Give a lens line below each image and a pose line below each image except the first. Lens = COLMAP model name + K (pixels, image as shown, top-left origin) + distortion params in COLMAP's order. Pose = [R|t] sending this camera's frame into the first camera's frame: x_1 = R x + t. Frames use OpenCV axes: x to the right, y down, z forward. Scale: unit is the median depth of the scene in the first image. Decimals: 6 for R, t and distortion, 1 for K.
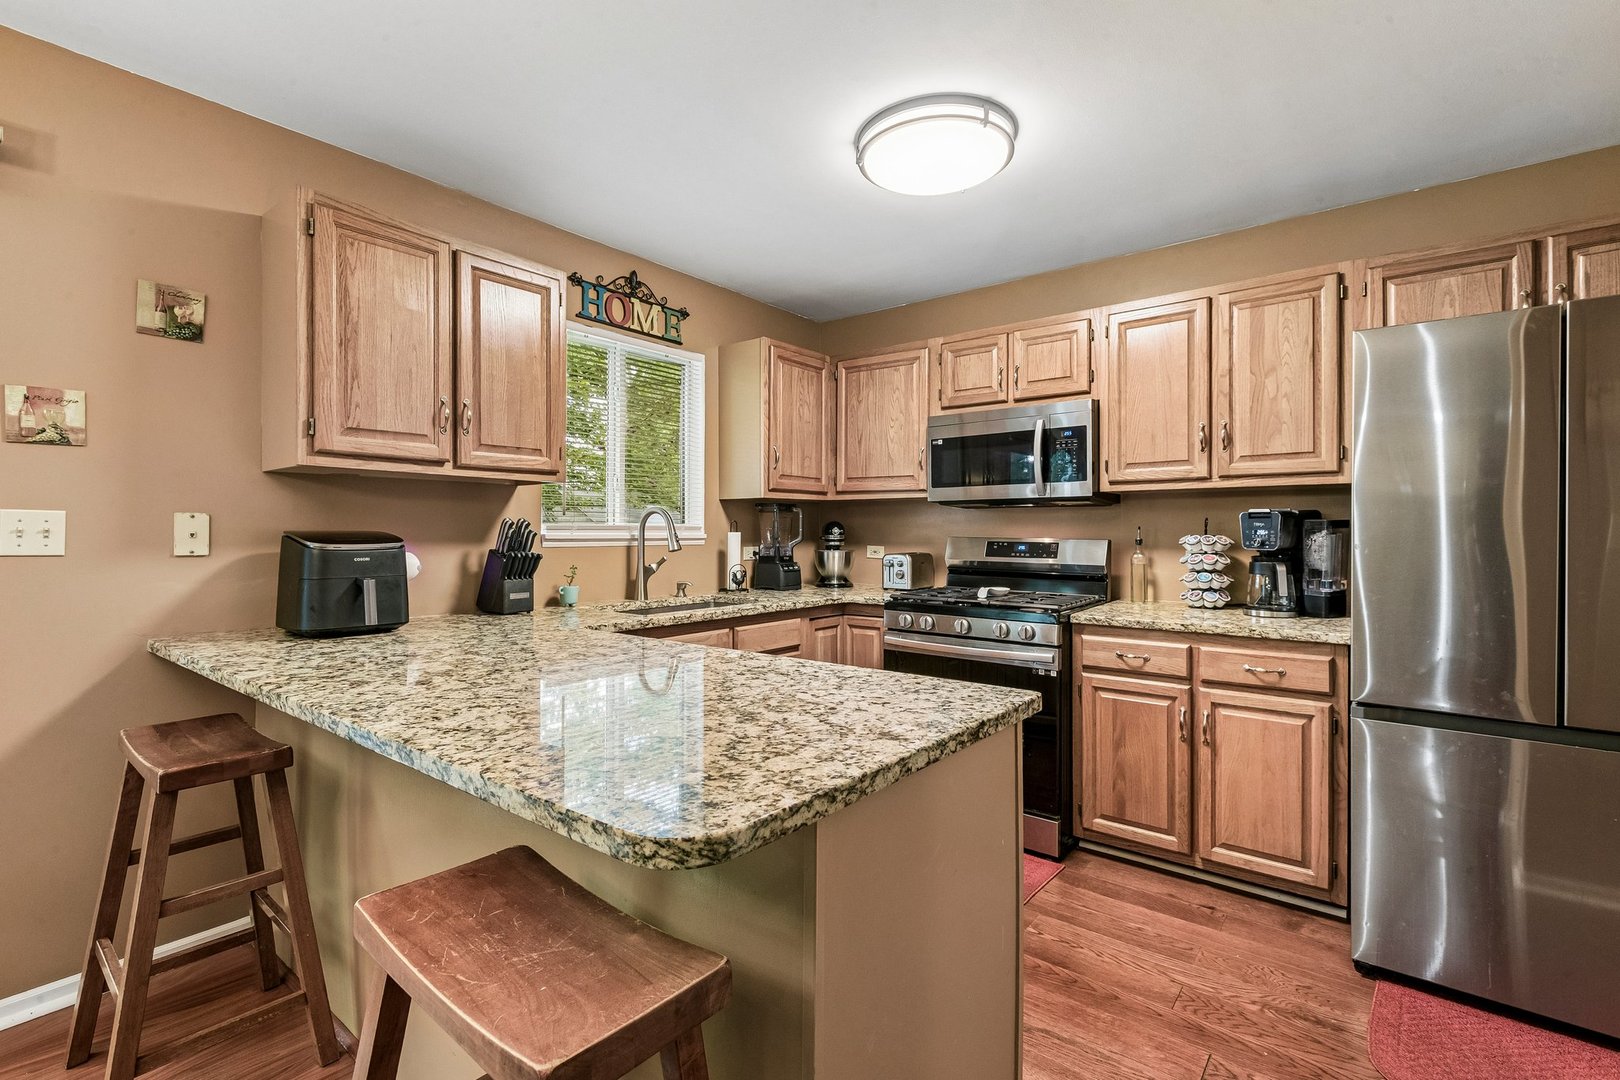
lens RADIAL K [[739.4, 0, 810.0], [0, 739.4, 540.0], [0, 0, 1]] dist [-0.000358, 0.000176]
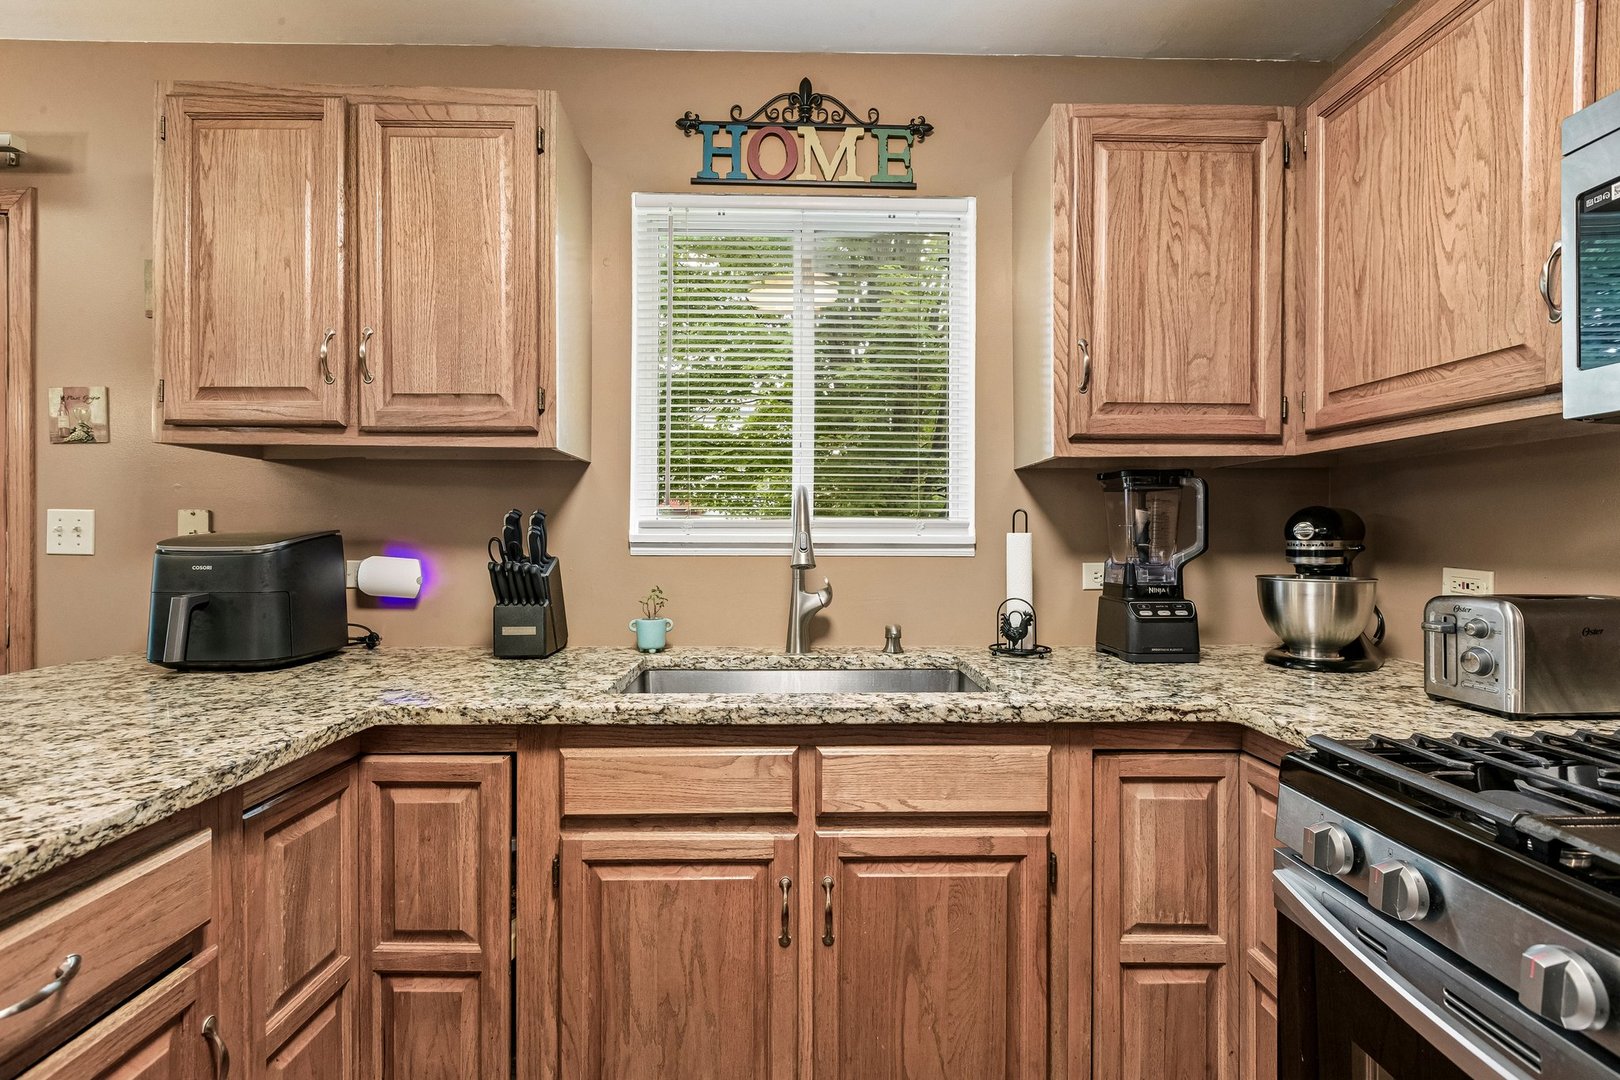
lens RADIAL K [[731.2, 0, 810.0], [0, 731.2, 540.0], [0, 0, 1]] dist [0.001565, -0.000325]
pose [[0.635067, 0.003759, -0.772448, 0.198322], [-0.010336, 0.999940, -0.003631, -0.002645], [0.772388, 0.010290, 0.635068, 0.619451]]
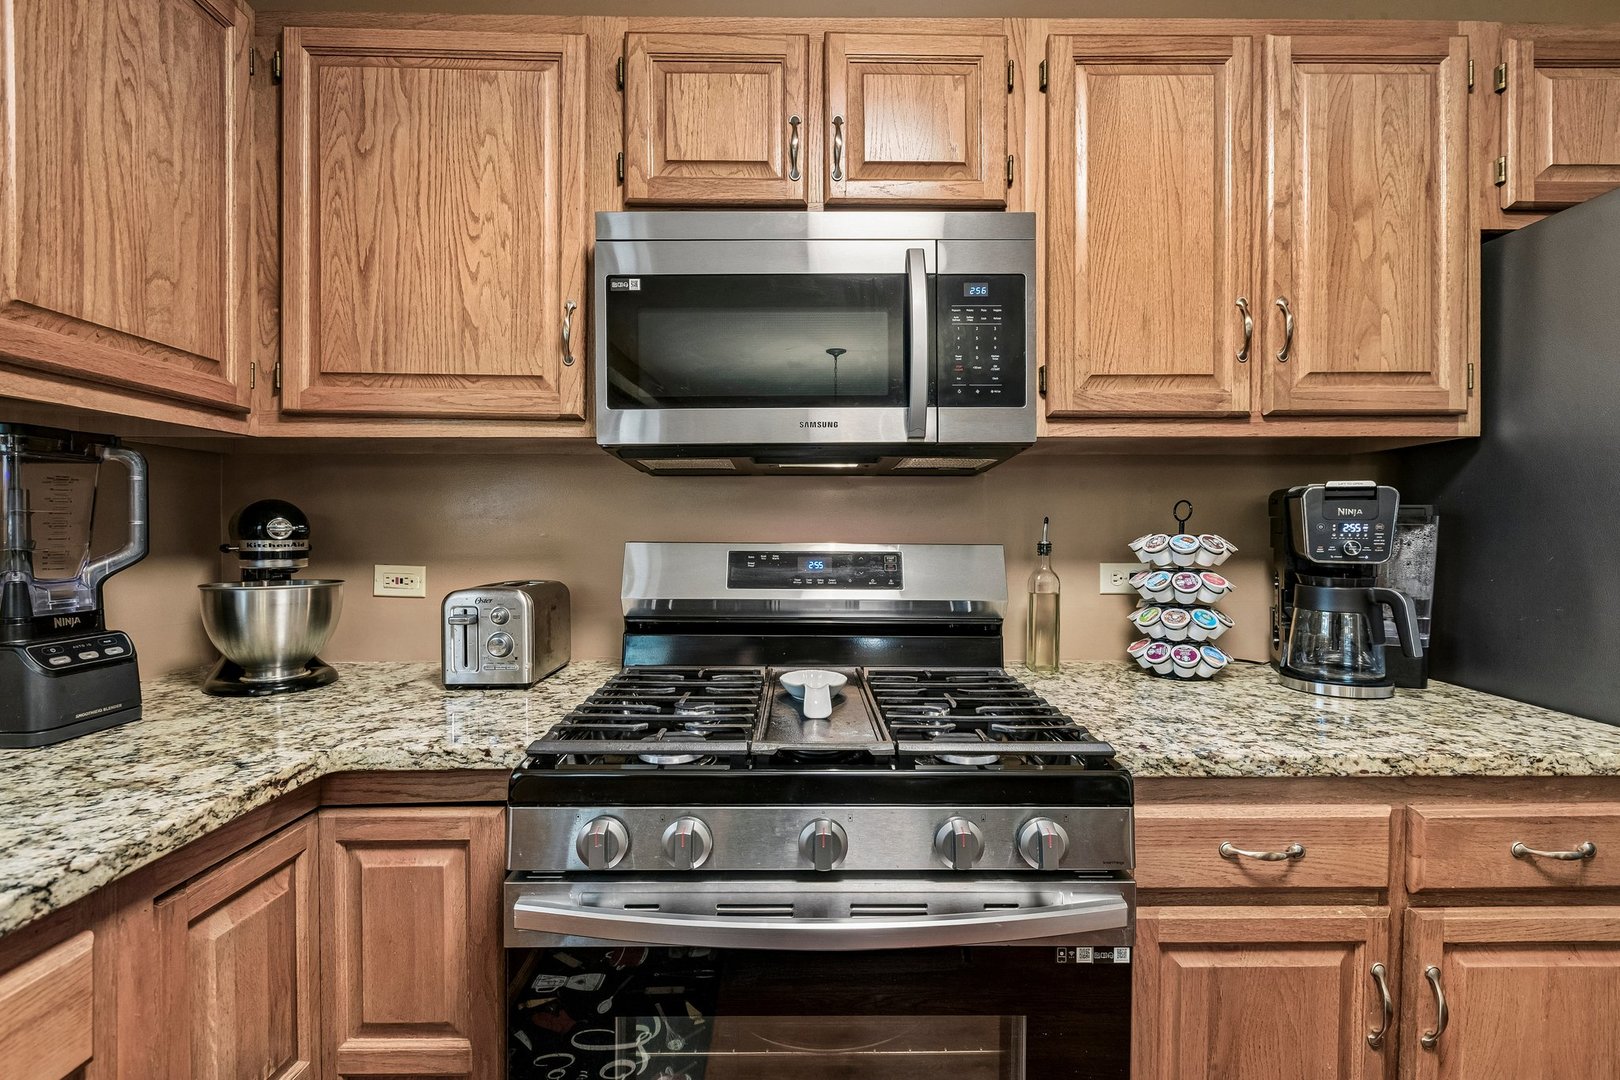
lens RADIAL K [[731.2, 0, 810.0], [0, 731.2, 540.0], [0, 0, 1]] dist [0.001565, -0.000325]
pose [[0.776312, -0.006617, 0.630314, 0.013977], [0.009378, 0.999955, -0.001053, -0.004259], [-0.630279, 0.006729, 0.776340, 0.674618]]
